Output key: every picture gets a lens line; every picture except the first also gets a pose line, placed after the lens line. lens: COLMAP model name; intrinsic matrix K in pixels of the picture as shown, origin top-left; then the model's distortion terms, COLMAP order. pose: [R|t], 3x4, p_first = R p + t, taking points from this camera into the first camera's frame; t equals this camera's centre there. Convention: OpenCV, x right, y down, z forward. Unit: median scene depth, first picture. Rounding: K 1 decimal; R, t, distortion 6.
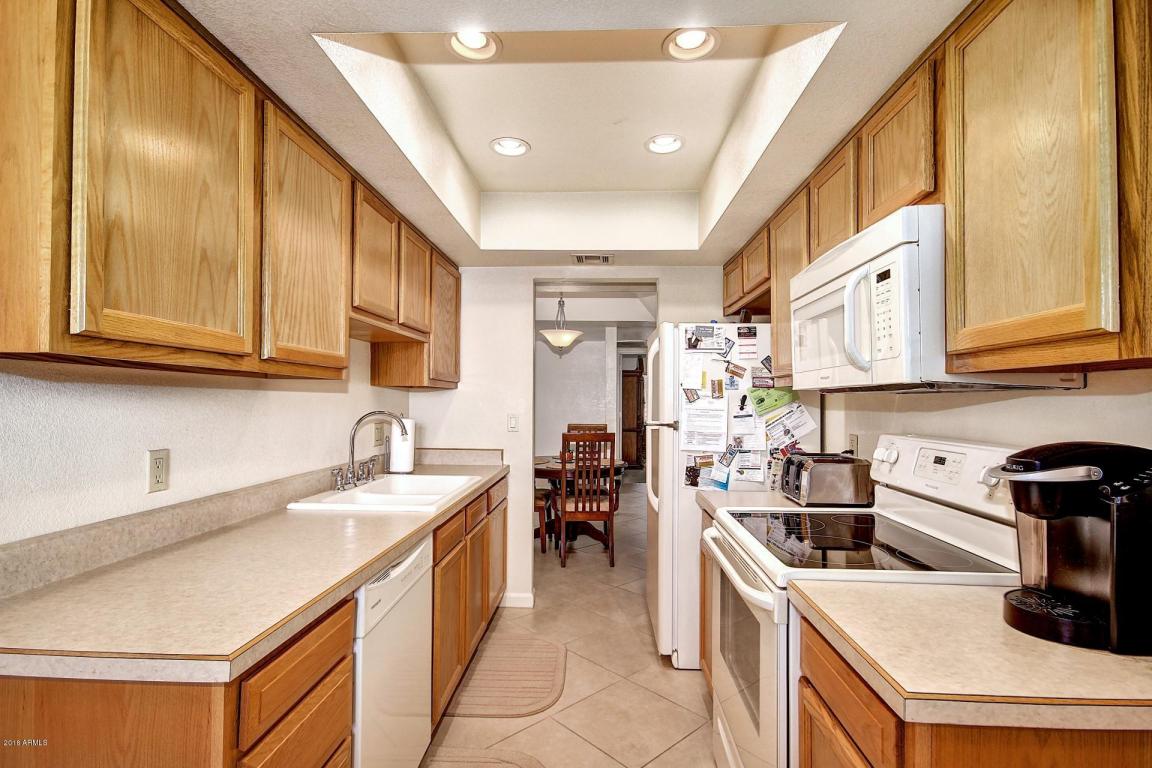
lens RADIAL K [[527.3, 0, 565.1], [0, 527.3, 391.7], [0, 0, 1]] dist [0.001718, -0.001581]
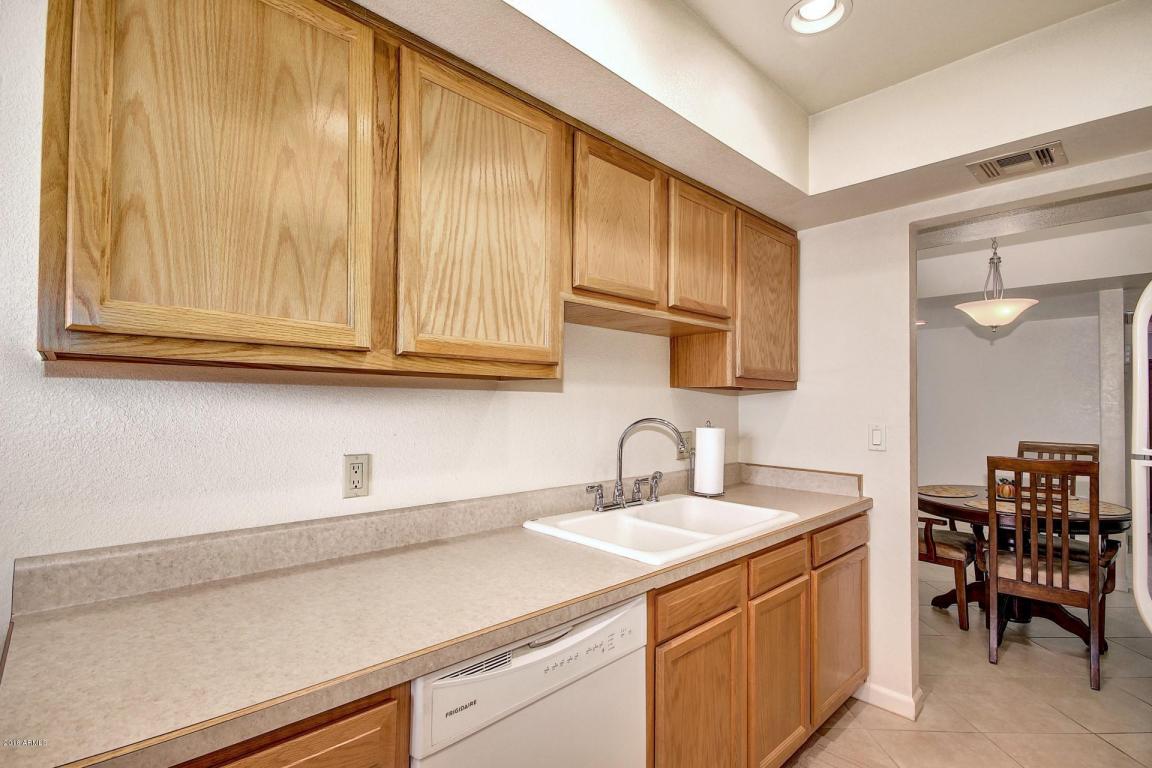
lens RADIAL K [[527.3, 0, 580.3], [0, 527.3, 391.5], [0, 0, 1]] dist [0.001718, -0.001581]
pose [[0.739645, -0.014108, -0.672850, 0.113299], [0.007893, 0.999893, -0.012288, 0.005271], [0.672951, 0.003778, 0.739677, 0.322851]]
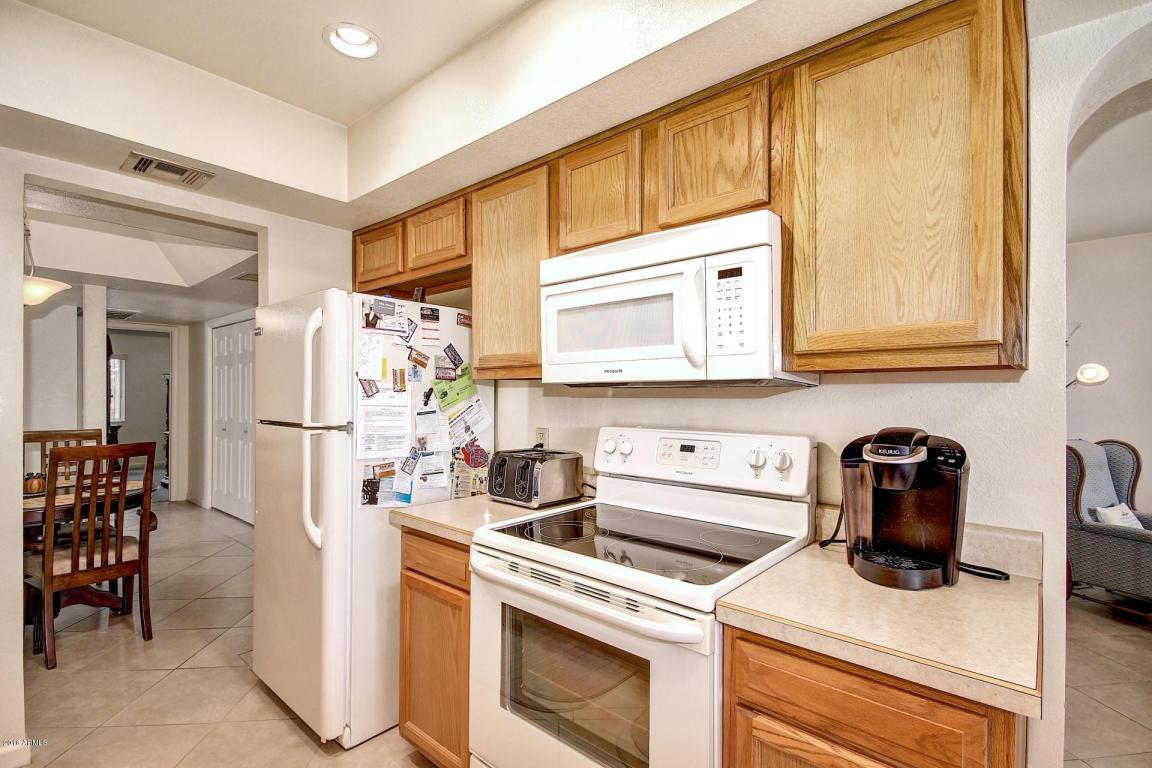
lens RADIAL K [[527.3, 0, 572.8], [0, 527.3, 393.0], [0, 0, 1]] dist [0.001718, -0.001581]
pose [[0.623649, -0.000444, 0.781704, -0.181547], [-0.013200, 0.999851, 0.011100, 0.002048], [-0.781593, -0.017241, 0.623551, 0.288681]]
